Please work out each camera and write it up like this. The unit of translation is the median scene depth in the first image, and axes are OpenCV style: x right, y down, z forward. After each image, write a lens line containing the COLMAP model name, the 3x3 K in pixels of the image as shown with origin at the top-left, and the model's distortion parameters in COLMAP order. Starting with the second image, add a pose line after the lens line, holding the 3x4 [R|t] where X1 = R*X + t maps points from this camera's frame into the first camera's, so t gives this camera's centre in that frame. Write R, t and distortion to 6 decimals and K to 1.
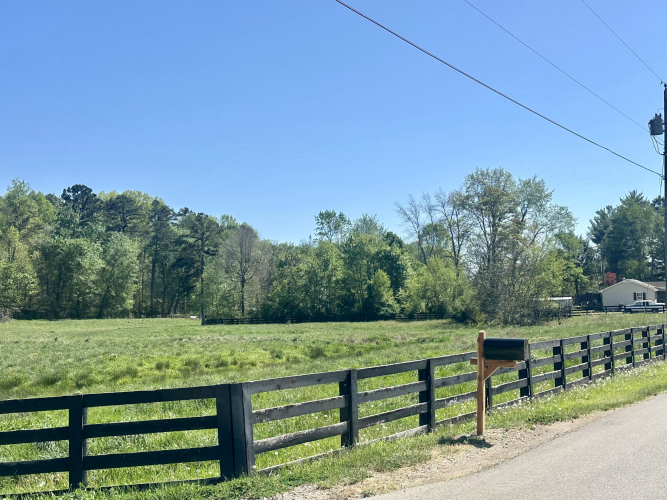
lens RADIAL K [[942.3, 0, 336.2], [0, 942.3, 247.0], [0, 0, 1]] dist [0.172642, 0.000000]
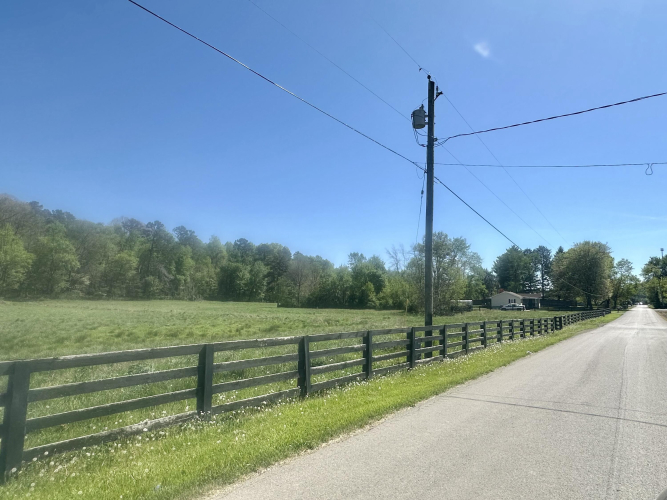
lens RADIAL K [[417.8, 0, 330.1], [0, 417.8, 249.5], [0, 0, 1]] dist [0.004498, 0.000160]
pose [[0.989177, 0.022632, -0.144971, 0.067152], [-0.031095, 0.997925, -0.056380, 0.006936], [0.143394, 0.060278, 0.987828, 0.127027]]
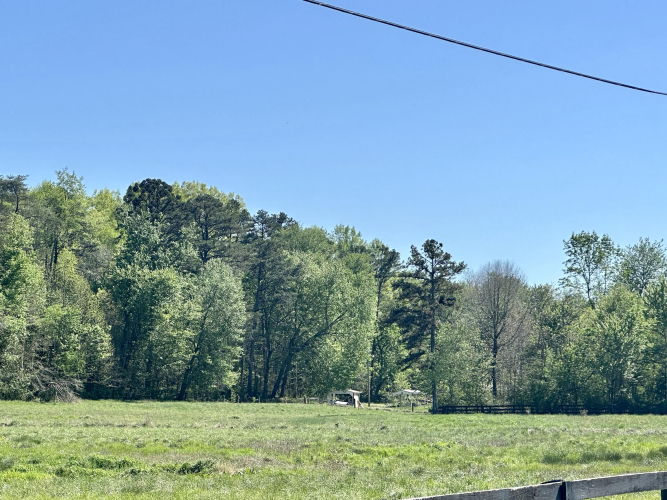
lens RADIAL K [[1921.2, 0, 334.5], [0, 1921.2, 250.0], [0, 0, 1]] dist [0.287986, 0.000000]
pose [[0.999377, 0.018645, -0.029963, -0.132603], [-0.018952, 0.999770, -0.009991, -0.011746], [0.029770, 0.010553, 0.999501, -0.246049]]
